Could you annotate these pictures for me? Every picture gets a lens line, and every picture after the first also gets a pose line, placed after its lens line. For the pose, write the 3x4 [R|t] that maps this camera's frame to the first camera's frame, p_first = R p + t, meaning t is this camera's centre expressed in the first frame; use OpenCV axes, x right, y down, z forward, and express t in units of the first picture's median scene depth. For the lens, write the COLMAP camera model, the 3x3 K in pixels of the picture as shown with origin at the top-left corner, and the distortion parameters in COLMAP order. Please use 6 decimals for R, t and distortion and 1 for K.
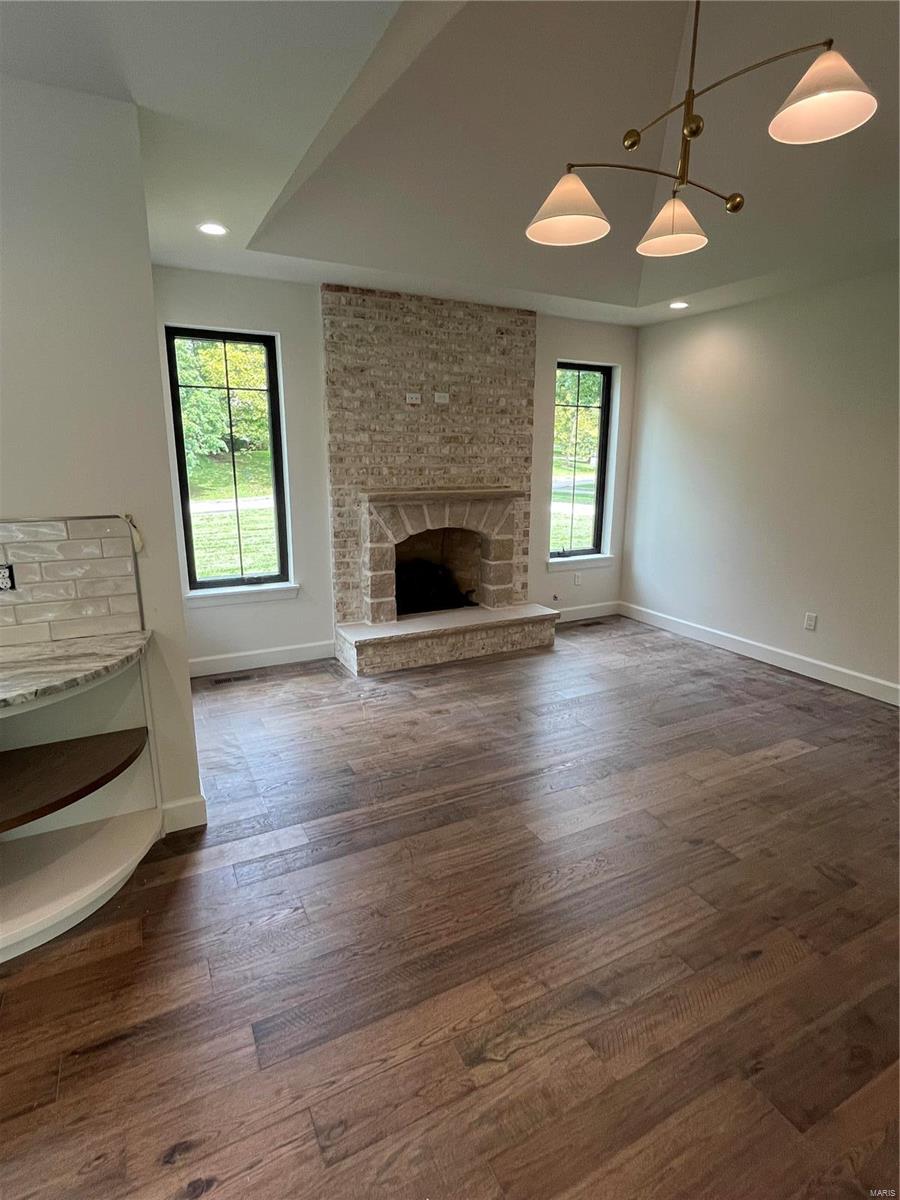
lens RADIAL K [[607.1, 0, 447.8], [0, 607.1, 600.9], [0, 0, 1]] dist [-0.000228, 0.000397]
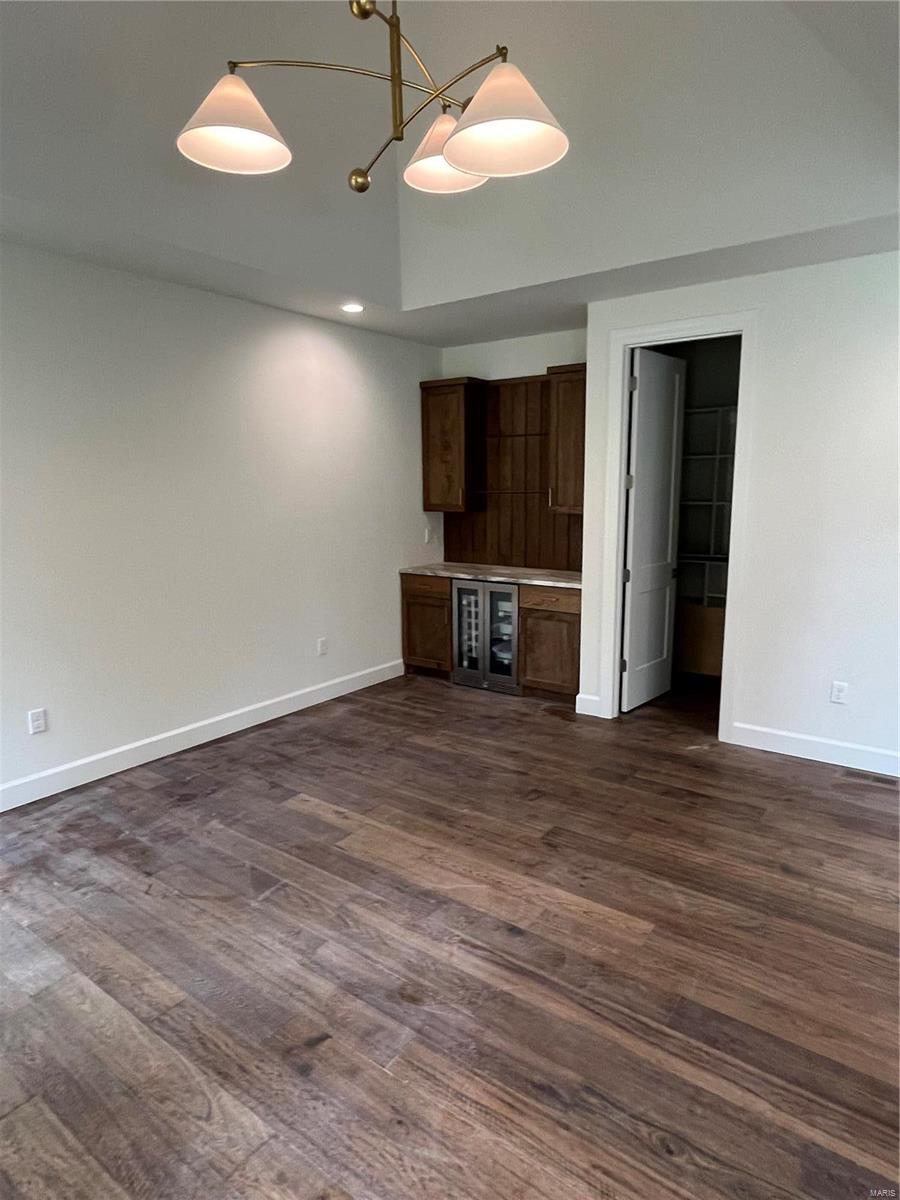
lens RADIAL K [[693.4, 0, 442.9], [0, 693.4, 600.5], [0, 0, 1]] dist [0.000054, -0.000101]
pose [[-0.442839, -0.150574, 0.883867, -0.330456], [0.213212, 0.939834, 0.266933, -0.236593], [-0.870881, 0.306659, -0.384091, 0.963578]]
